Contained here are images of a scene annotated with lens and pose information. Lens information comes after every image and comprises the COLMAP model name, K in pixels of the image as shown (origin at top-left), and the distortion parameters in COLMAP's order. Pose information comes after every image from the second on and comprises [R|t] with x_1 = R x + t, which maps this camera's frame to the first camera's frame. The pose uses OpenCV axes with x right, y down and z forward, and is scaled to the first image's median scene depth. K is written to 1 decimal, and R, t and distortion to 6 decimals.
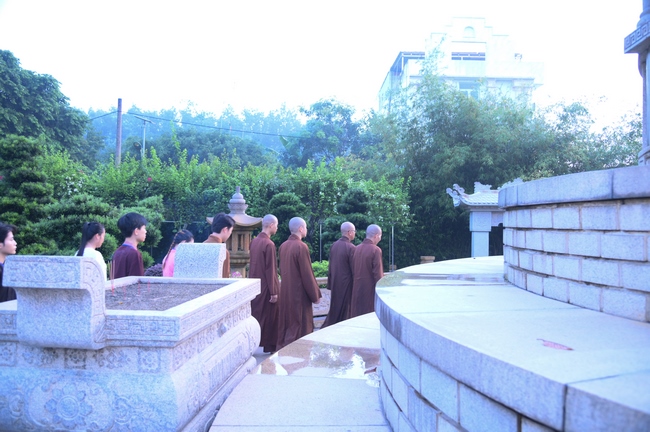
lens RADIAL K [[533.2, 0, 324.5], [0, 533.2, 216.8], [0, 0, 1]] dist [-0.059103, 0.015704]
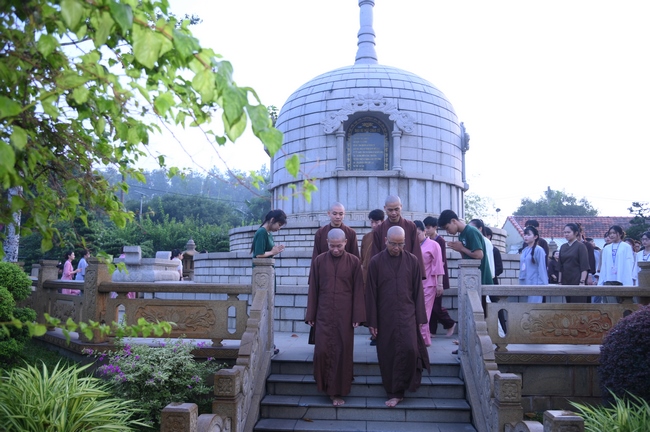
lens RADIAL K [[533.2, 0, 324.5], [0, 533.2, 213.4], [0, 0, 1]] dist [-0.059103, 0.015704]
pose [[0.999815, 0.000025, 0.019234, 0.174748], [0.002055, 0.994136, -0.108121, 0.043128], [-0.019124, 0.108140, 0.993952, -0.580970]]
